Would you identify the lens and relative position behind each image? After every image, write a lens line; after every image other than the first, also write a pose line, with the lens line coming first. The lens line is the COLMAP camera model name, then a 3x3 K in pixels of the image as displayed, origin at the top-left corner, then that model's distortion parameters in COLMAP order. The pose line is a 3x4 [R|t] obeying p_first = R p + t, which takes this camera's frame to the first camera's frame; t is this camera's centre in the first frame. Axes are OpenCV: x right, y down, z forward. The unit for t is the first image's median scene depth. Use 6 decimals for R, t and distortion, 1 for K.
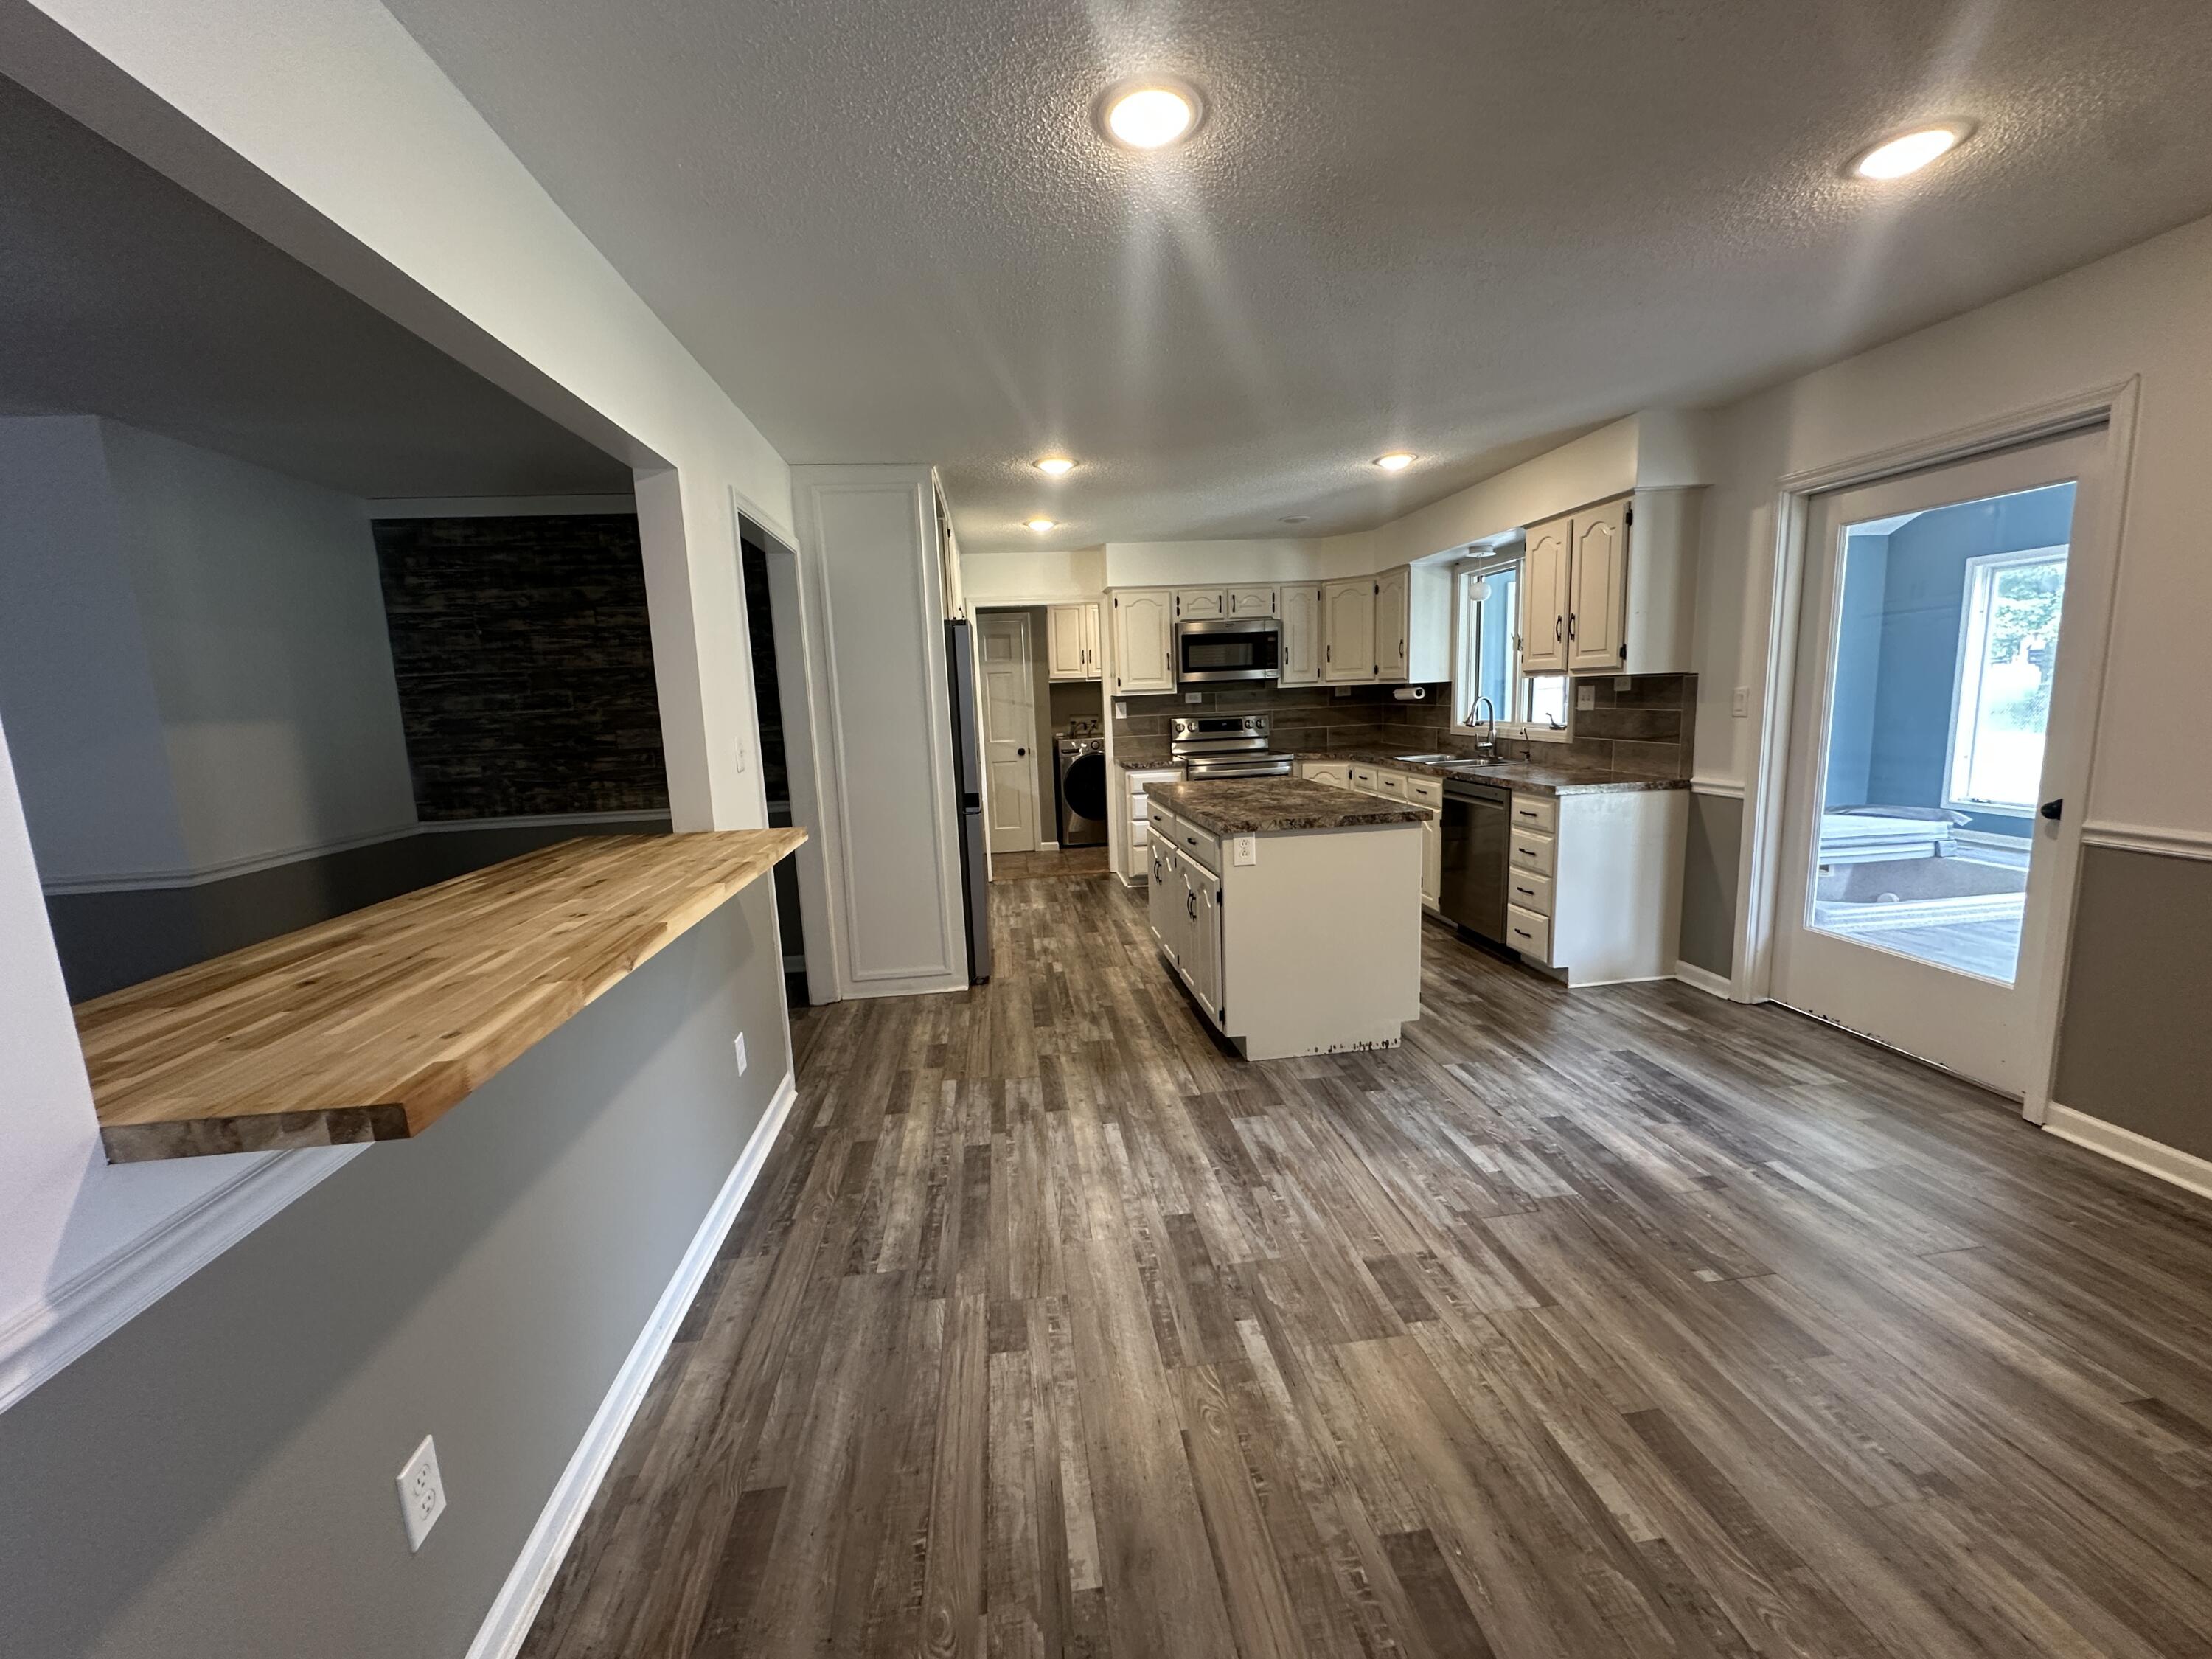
lens RADIAL K [[884.7, 0, 1094.4], [0, 884.7, 822.0], [0, 0, 1]] dist [0.000244, 0.000595]
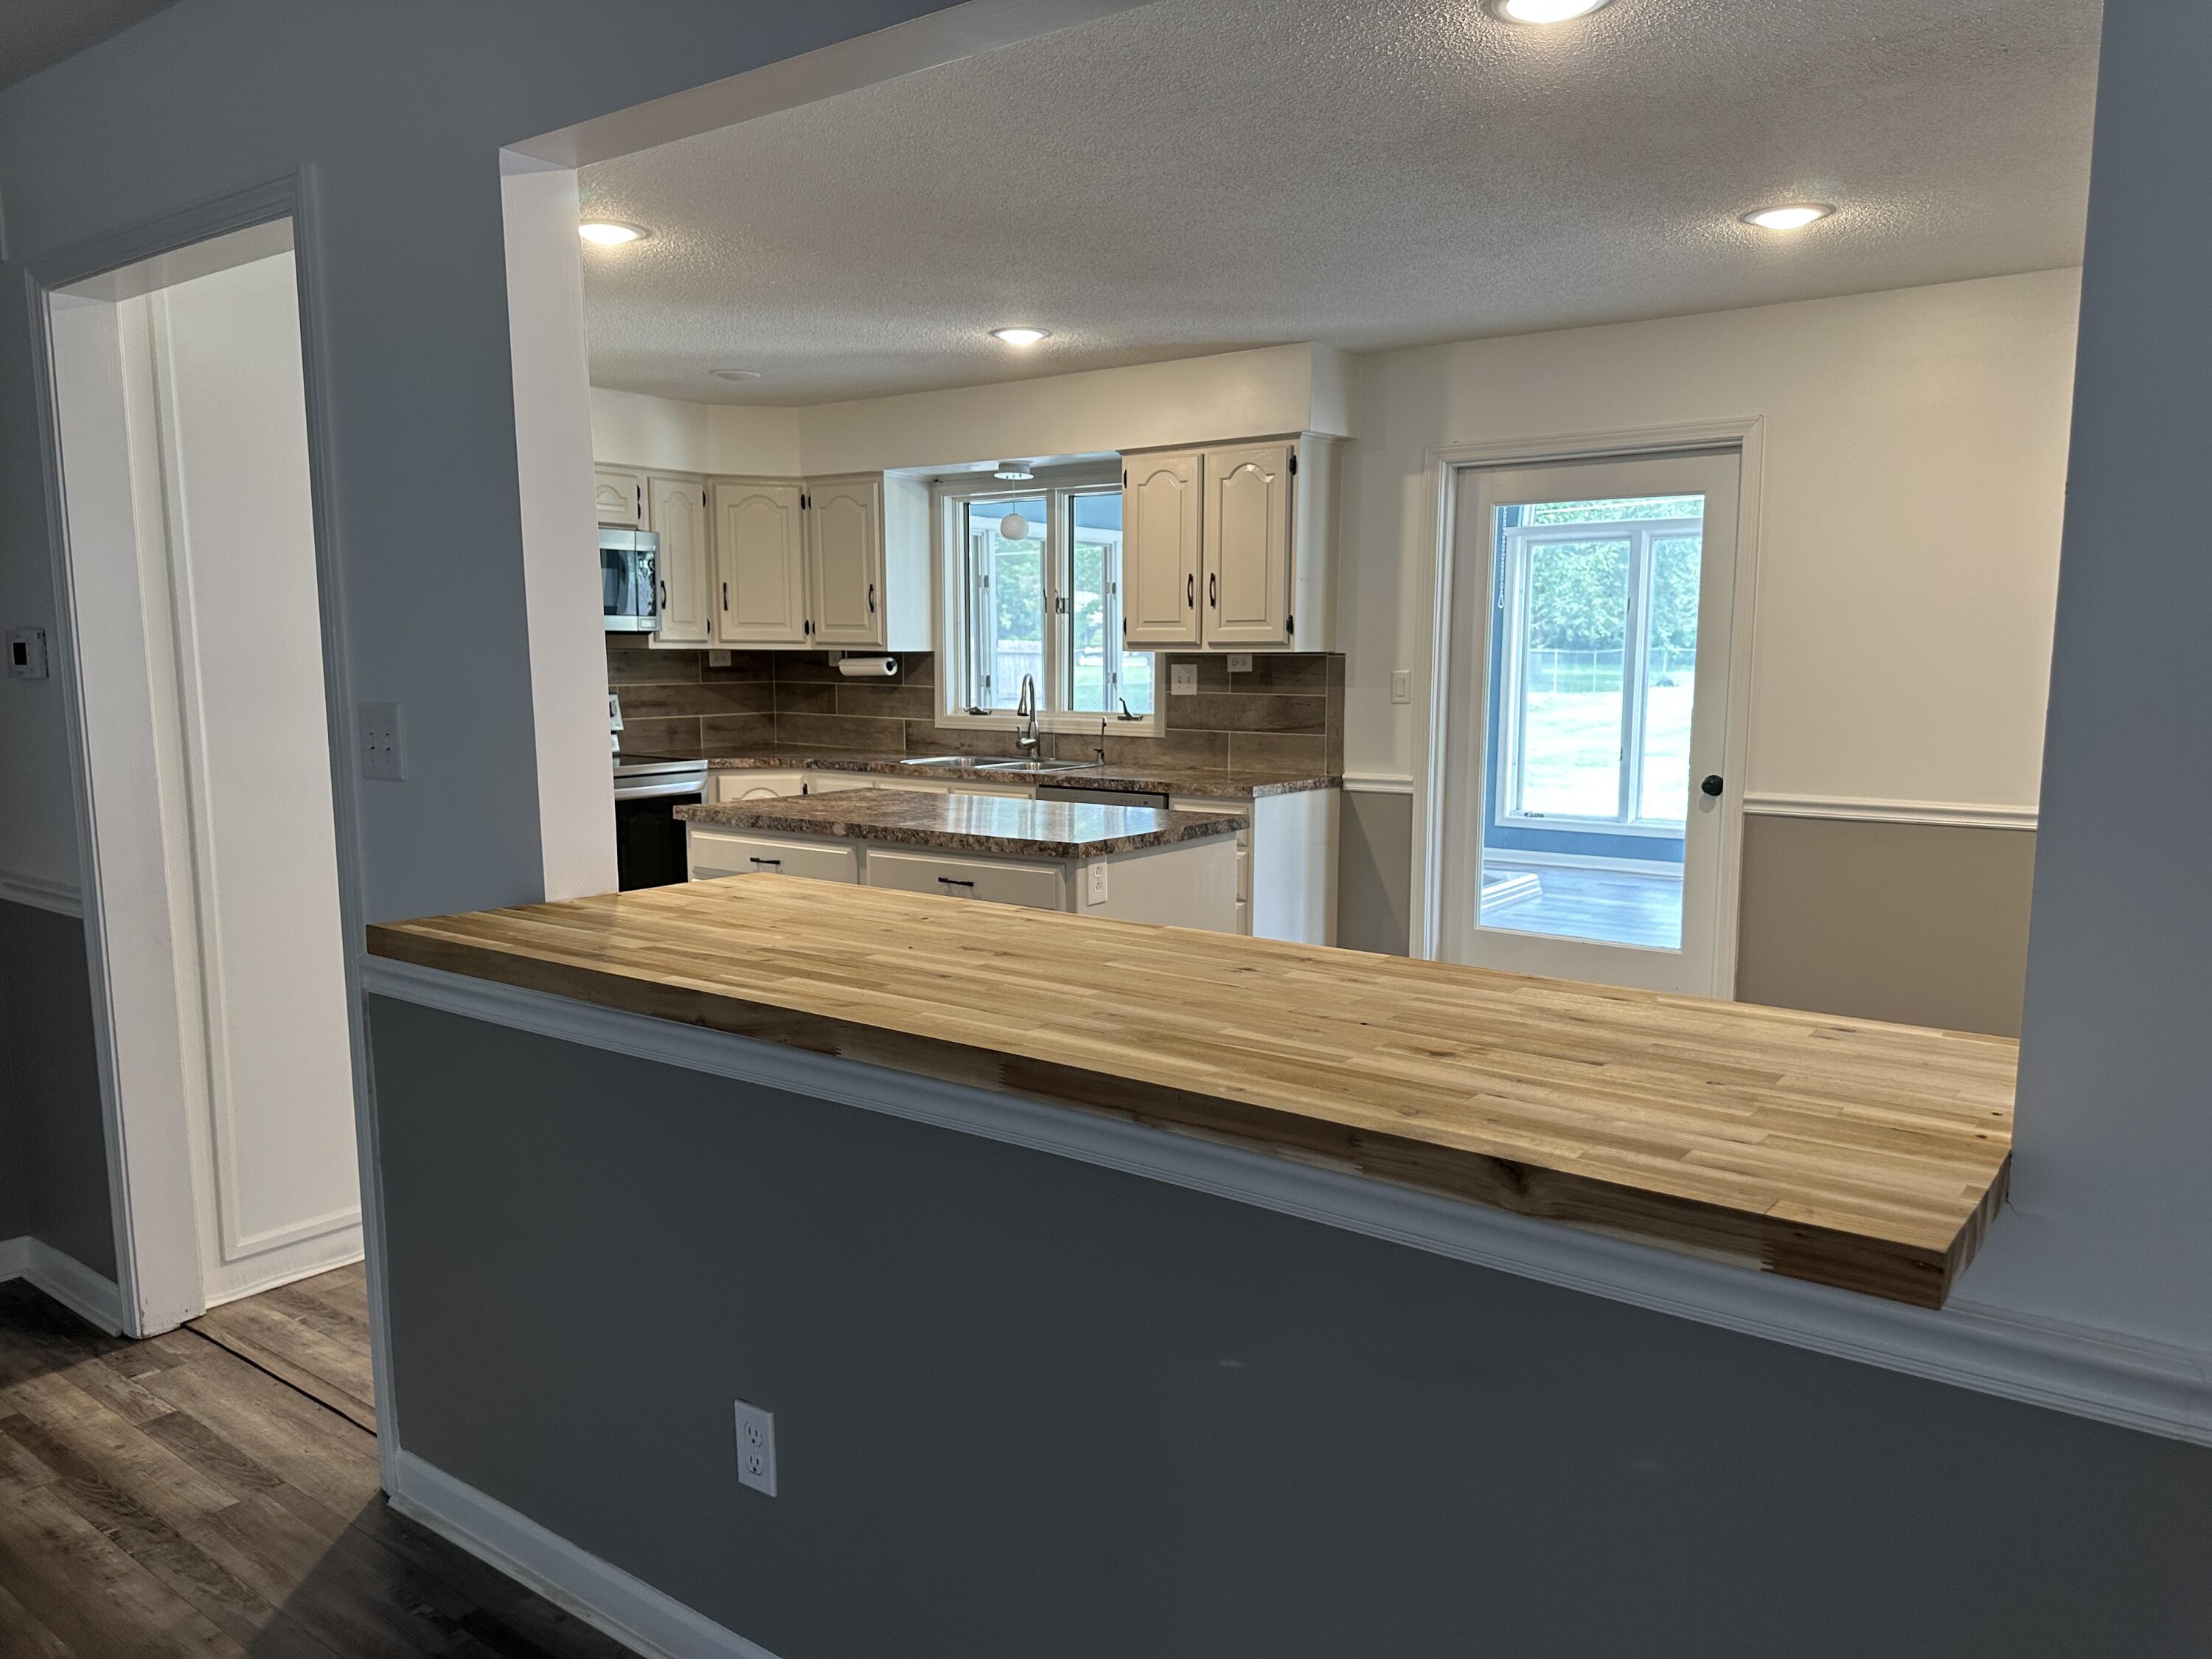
lens RADIAL K [[1550.9, 0, 1109.3], [0, 1550.9, 853.9], [0, 0, 1]] dist [0.054720, -0.052014]
pose [[0.680406, -0.053886, 0.730851, -0.518983], [0.075283, 0.997156, 0.003433, 0.004943], [-0.728958, 0.052685, 0.682528, 0.119124]]
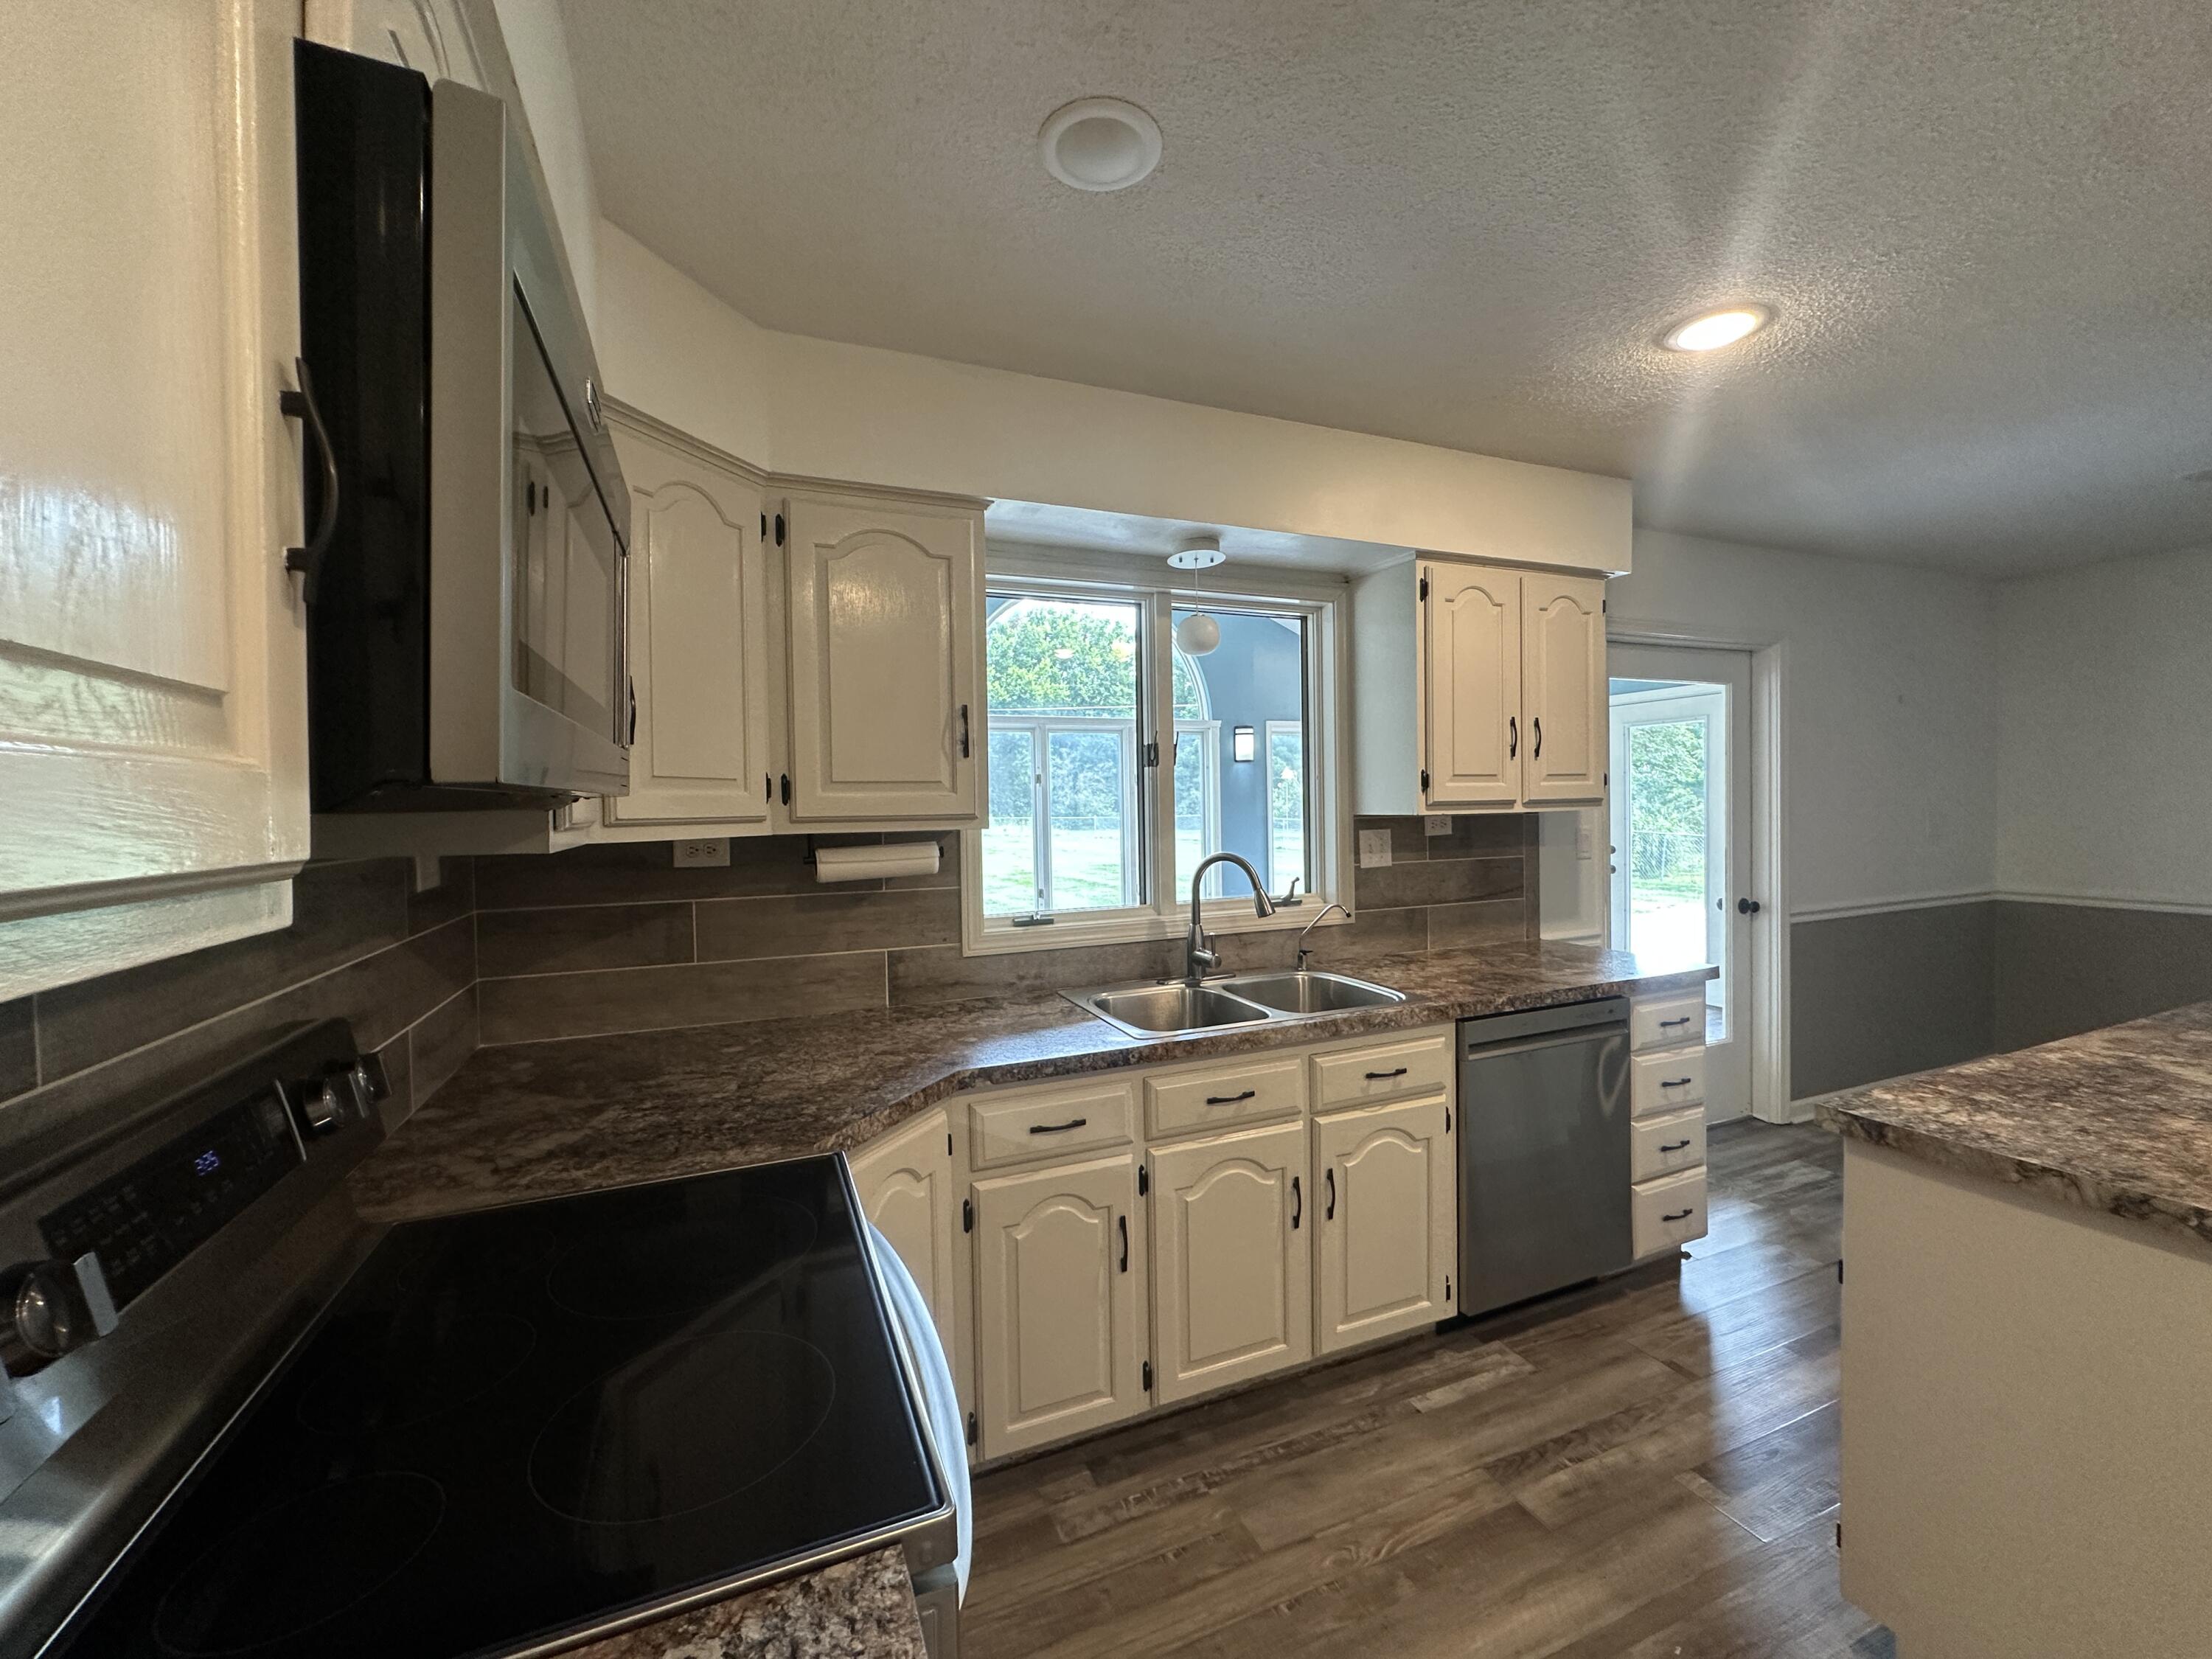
lens RADIAL K [[884.7, 0, 1104.4], [0, 884.7, 828.1], [0, 0, 1]] dist [0.000244, 0.000595]
pose [[-0.290062, 0.023700, 0.956714, 0.003122], [0.170230, 0.985029, 0.027210, -0.210591], [-0.941746, 0.170754, -0.289754, 1.404246]]
